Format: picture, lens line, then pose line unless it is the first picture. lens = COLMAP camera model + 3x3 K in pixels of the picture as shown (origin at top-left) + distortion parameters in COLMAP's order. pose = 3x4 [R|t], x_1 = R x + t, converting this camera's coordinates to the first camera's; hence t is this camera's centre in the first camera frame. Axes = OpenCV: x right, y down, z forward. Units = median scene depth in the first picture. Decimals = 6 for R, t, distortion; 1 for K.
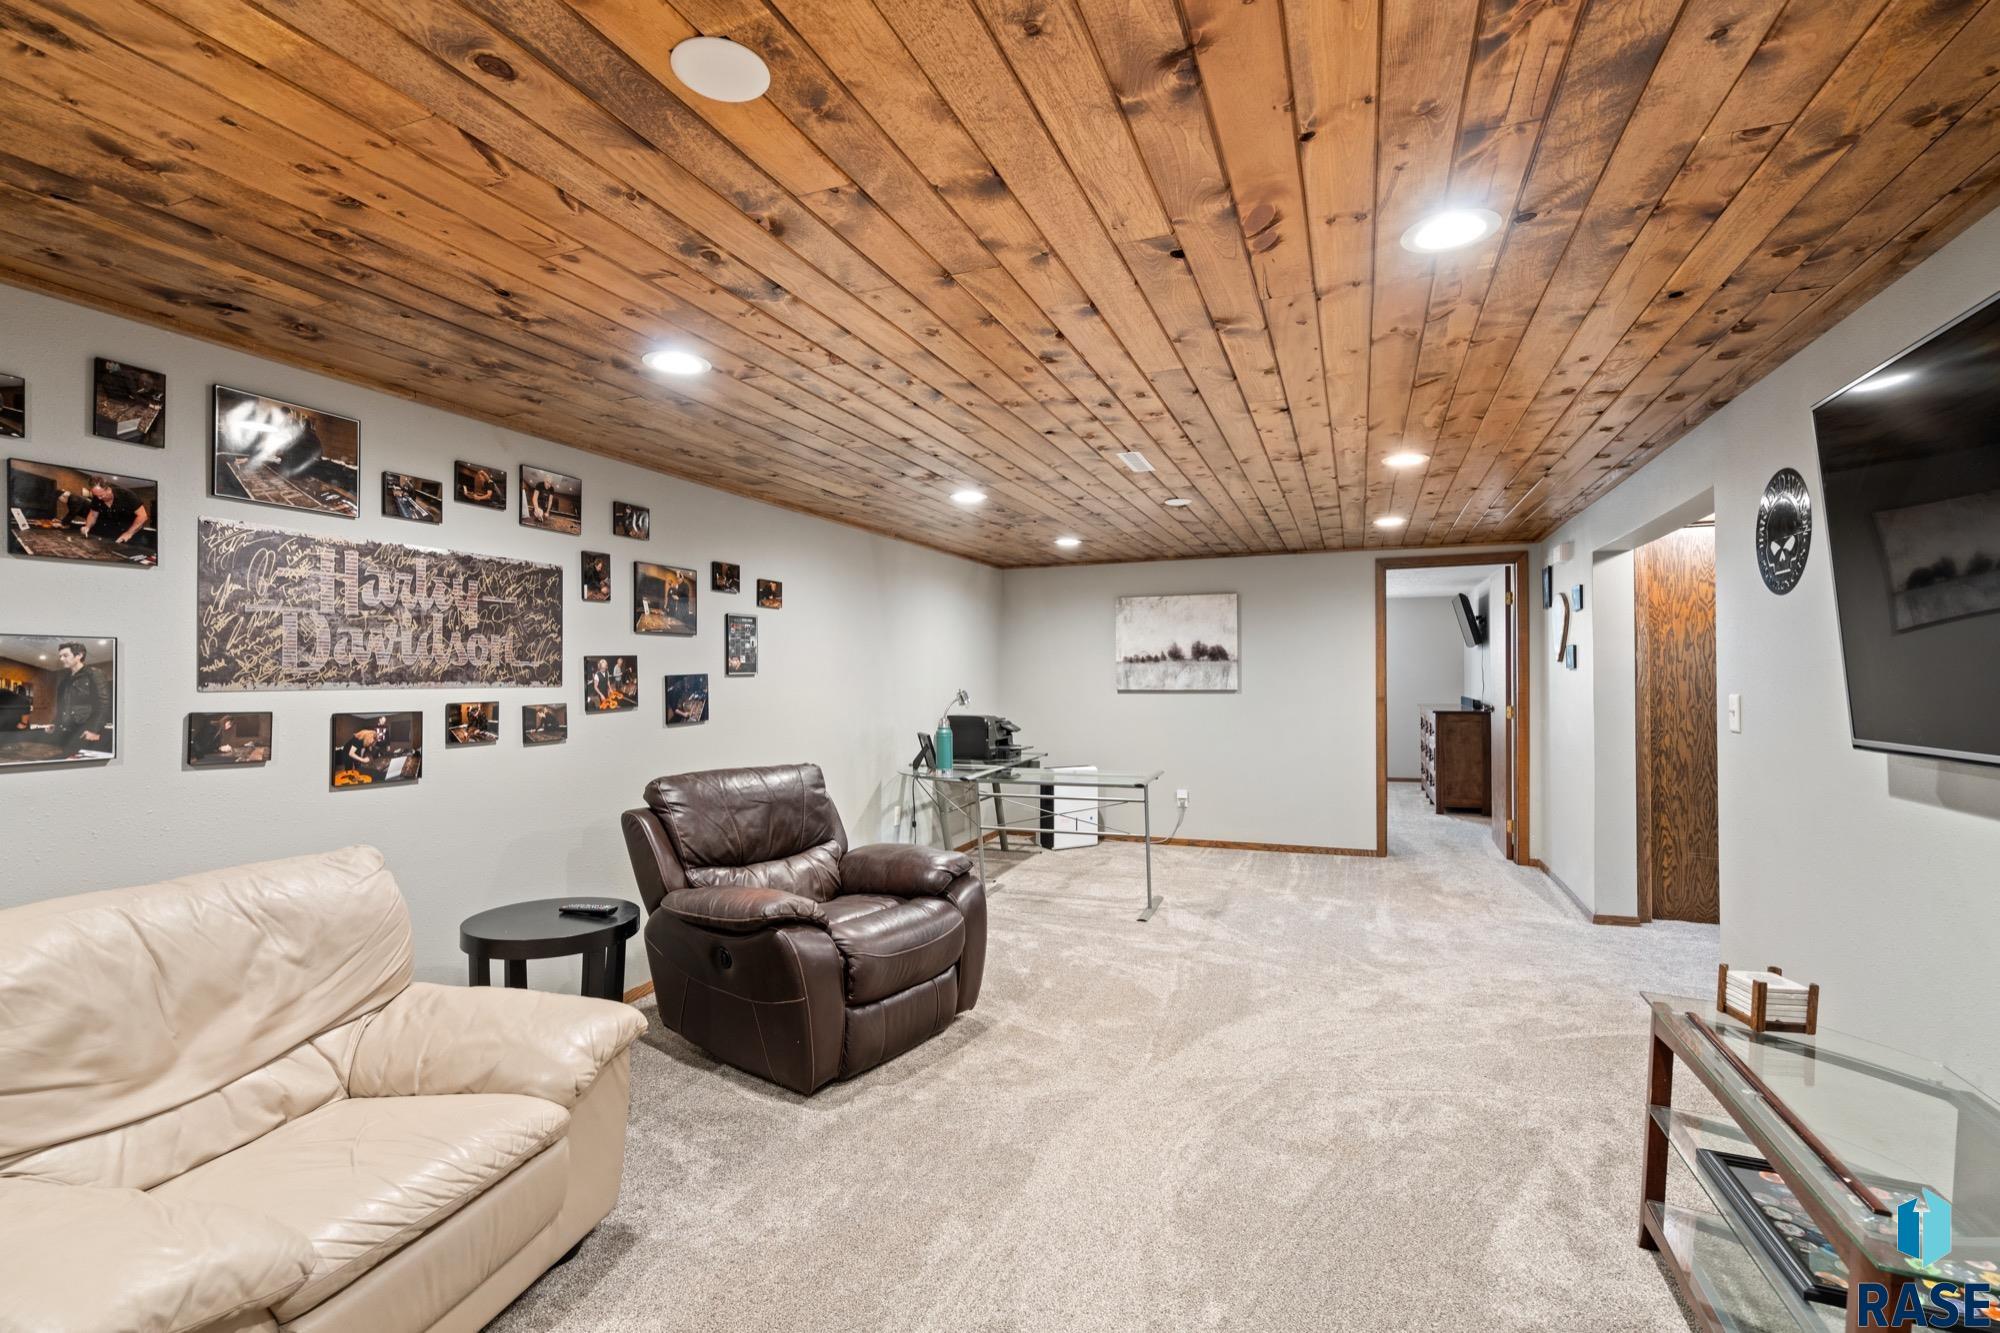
lens RADIAL K [[909.9, 0, 1005.7], [0, 909.9, 672.2], [0, 0, 1]] dist [-0.003746, -0.000199]
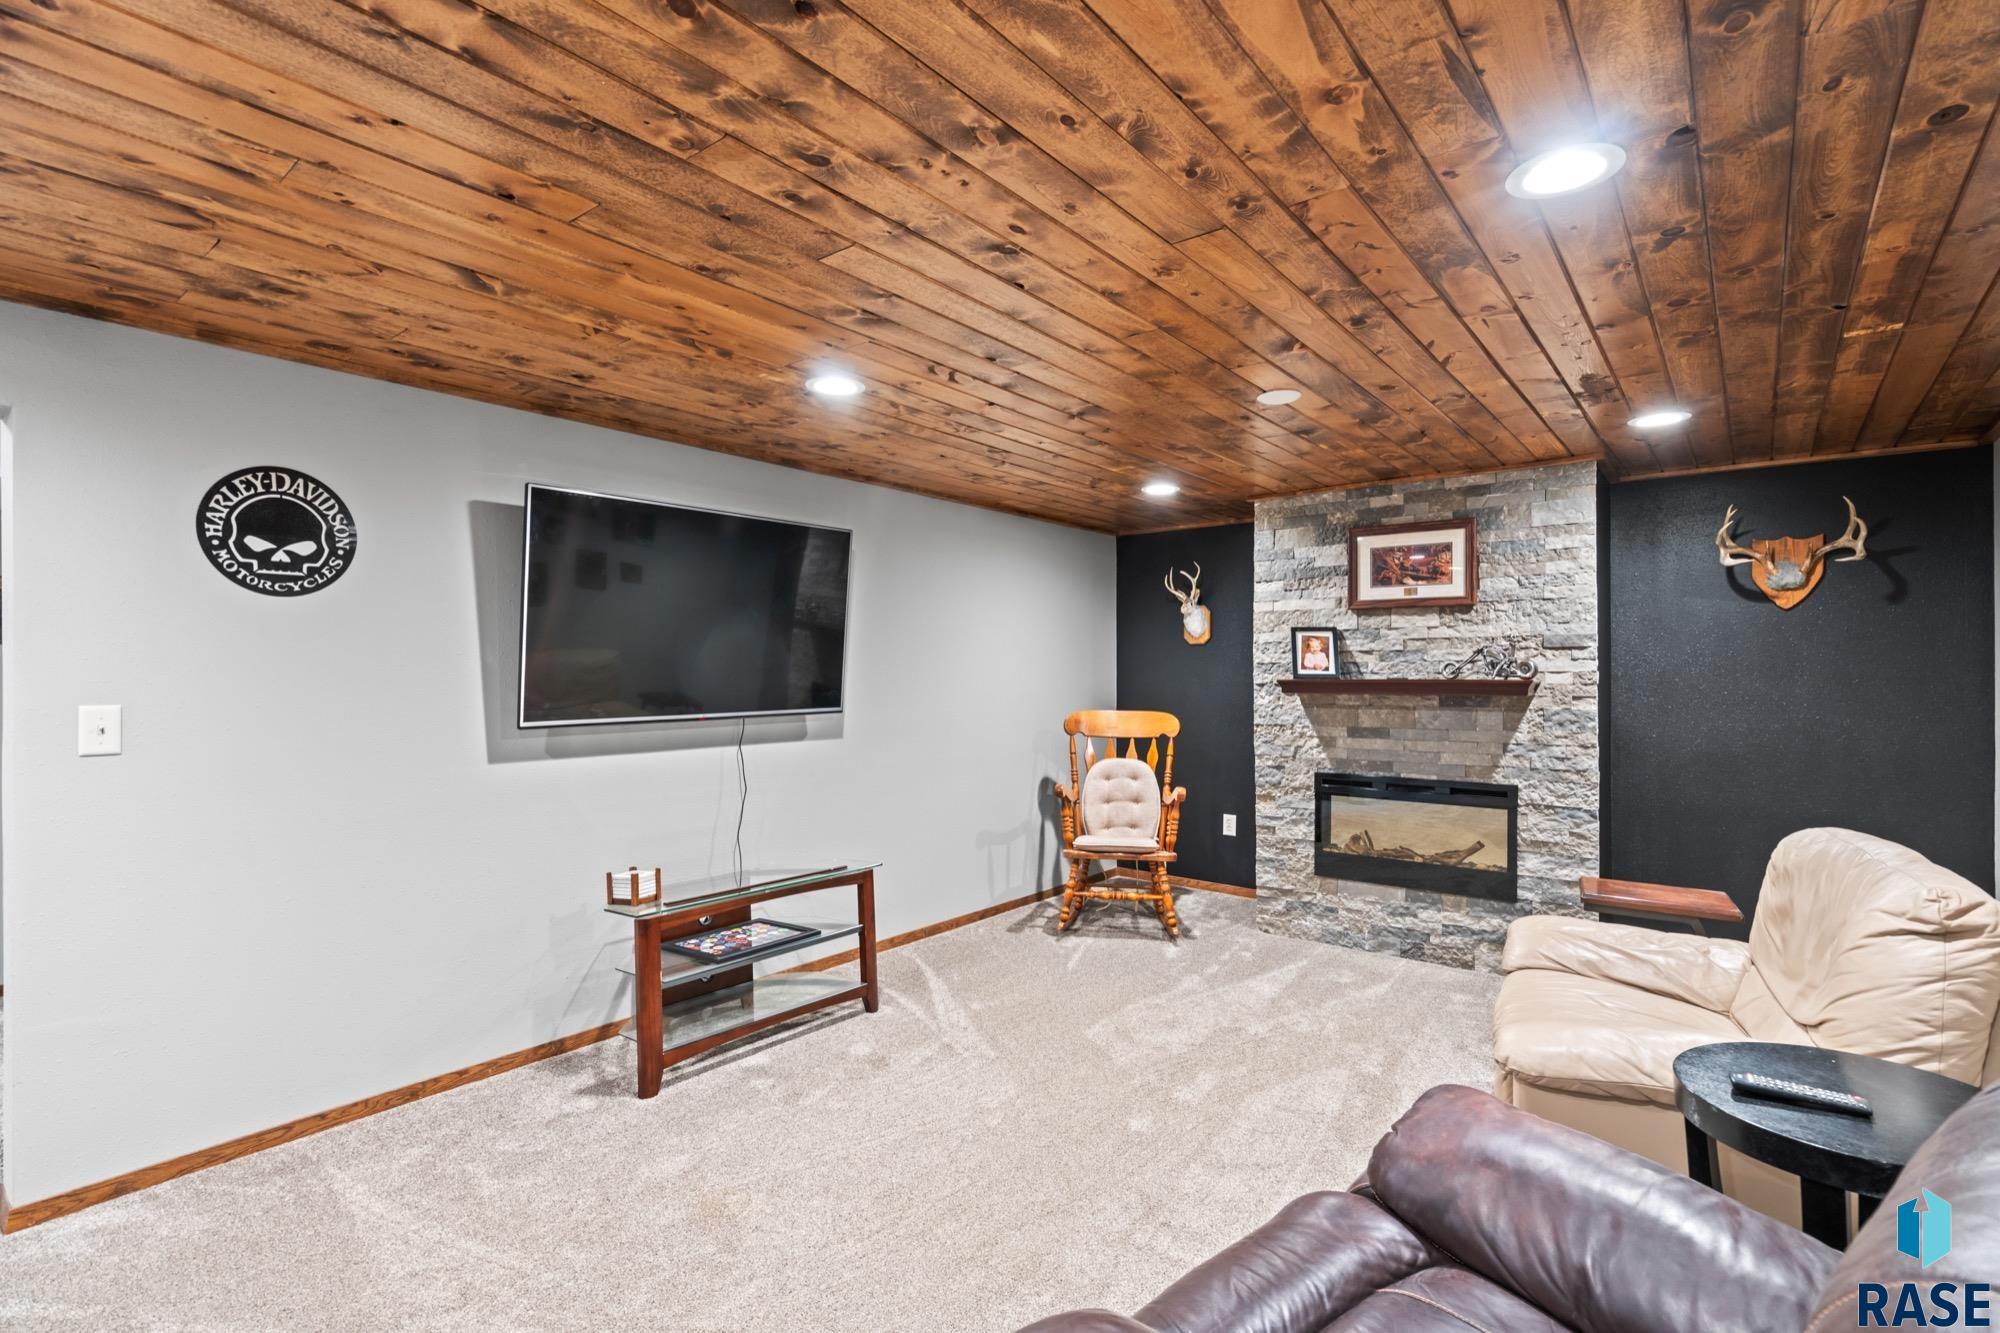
lens RADIAL K [[926.8, 0, 1005.3], [0, 926.8, 667.0], [0, 0, 1]] dist [-0.004683, 0.000367]
pose [[-0.954410, 0.012382, 0.298241, -0.149596], [0.008313, 0.999854, -0.014910, 0.009502], [-0.298382, -0.011751, -0.954374, 1.454917]]
